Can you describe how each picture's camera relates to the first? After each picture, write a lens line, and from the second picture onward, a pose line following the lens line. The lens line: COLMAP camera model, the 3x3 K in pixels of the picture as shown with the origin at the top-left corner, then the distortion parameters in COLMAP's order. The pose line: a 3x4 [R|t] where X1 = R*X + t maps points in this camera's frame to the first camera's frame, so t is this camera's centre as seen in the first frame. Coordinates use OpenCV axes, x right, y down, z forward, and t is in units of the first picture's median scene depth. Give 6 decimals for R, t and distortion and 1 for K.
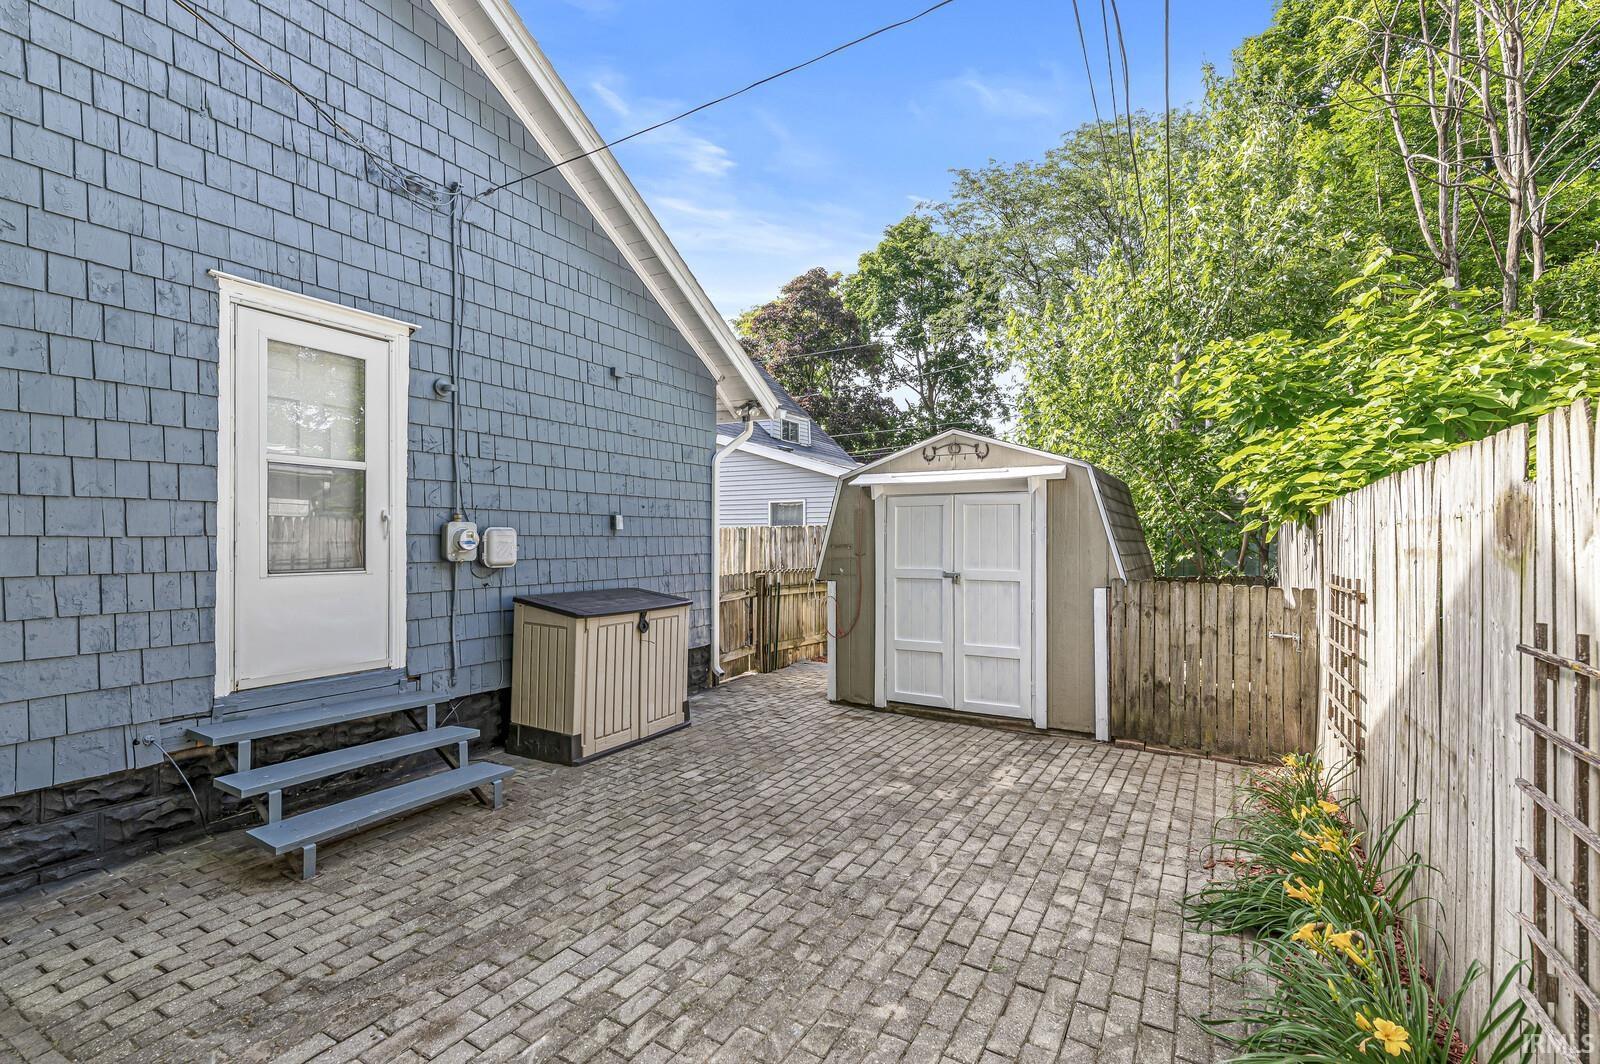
lens RADIAL K [[696.6, 0, 800.0], [0, 696.6, 532.0], [0, 0, 1]] dist [-0.000695, -0.000058]
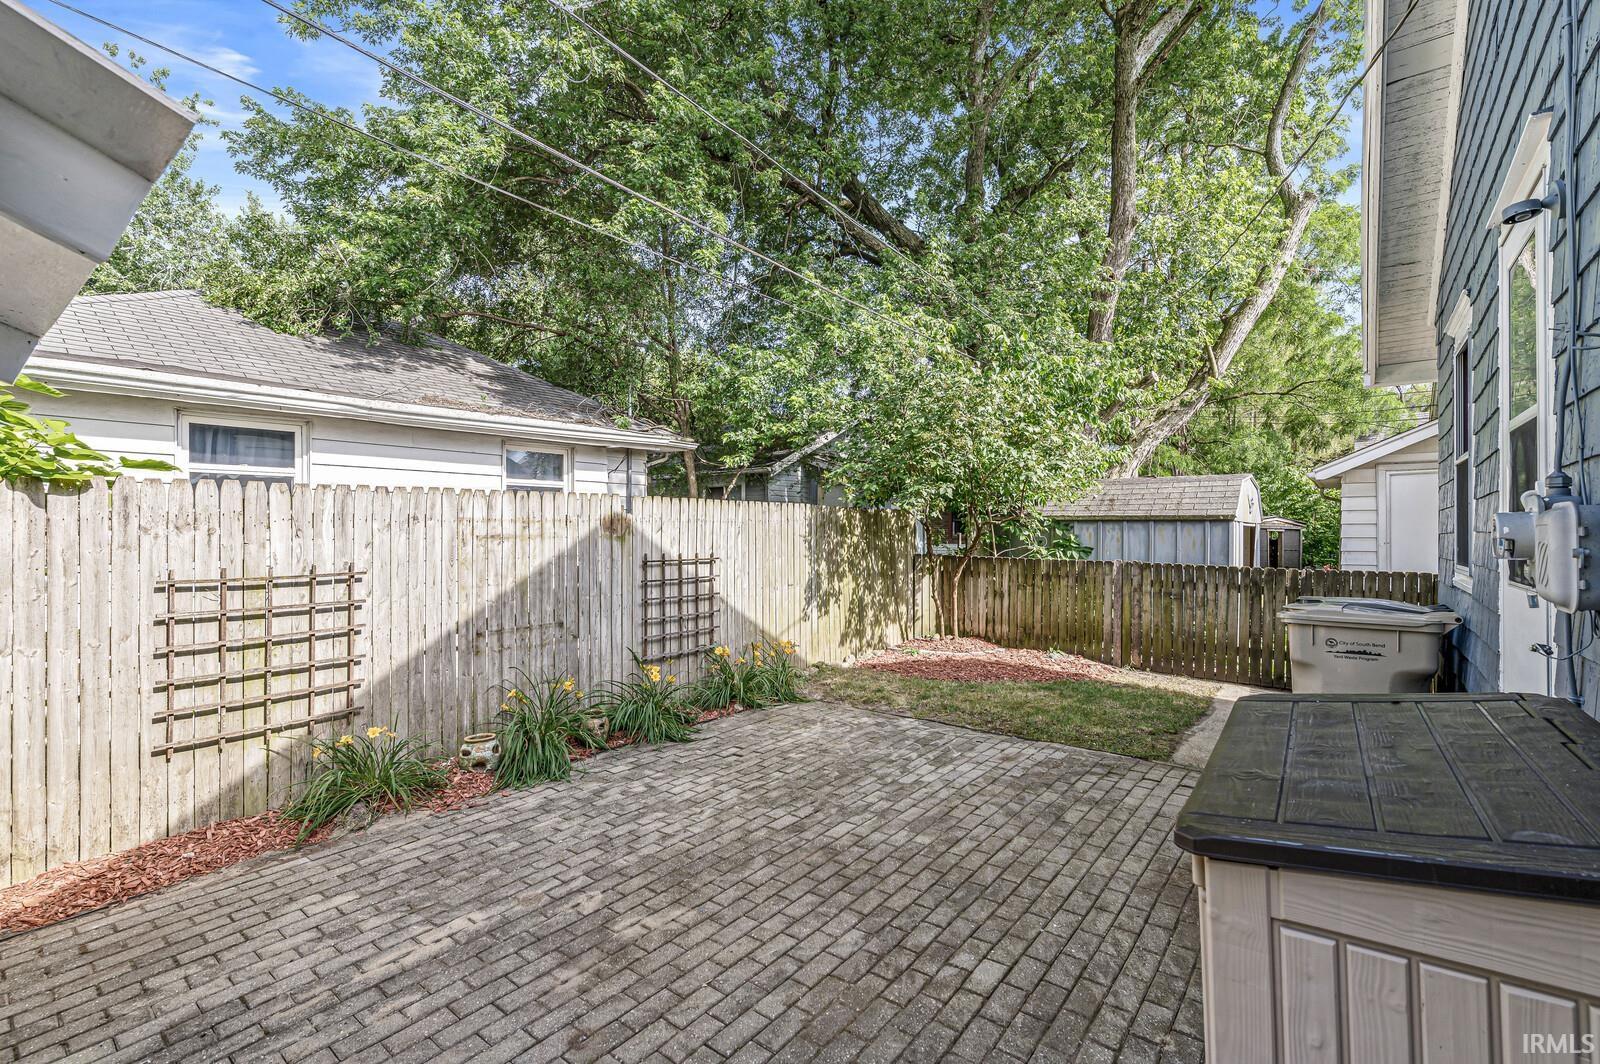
lens RADIAL K [[696.6, 0, 800.0], [0, 696.6, 532.0], [0, 0, 1]] dist [-0.000695, -0.000058]
pose [[-0.989697, -0.004956, 0.143093, -0.116307], [-0.006347, 0.999937, -0.009264, 0.020084], [-0.143038, -0.010077, -0.989666, 2.005175]]
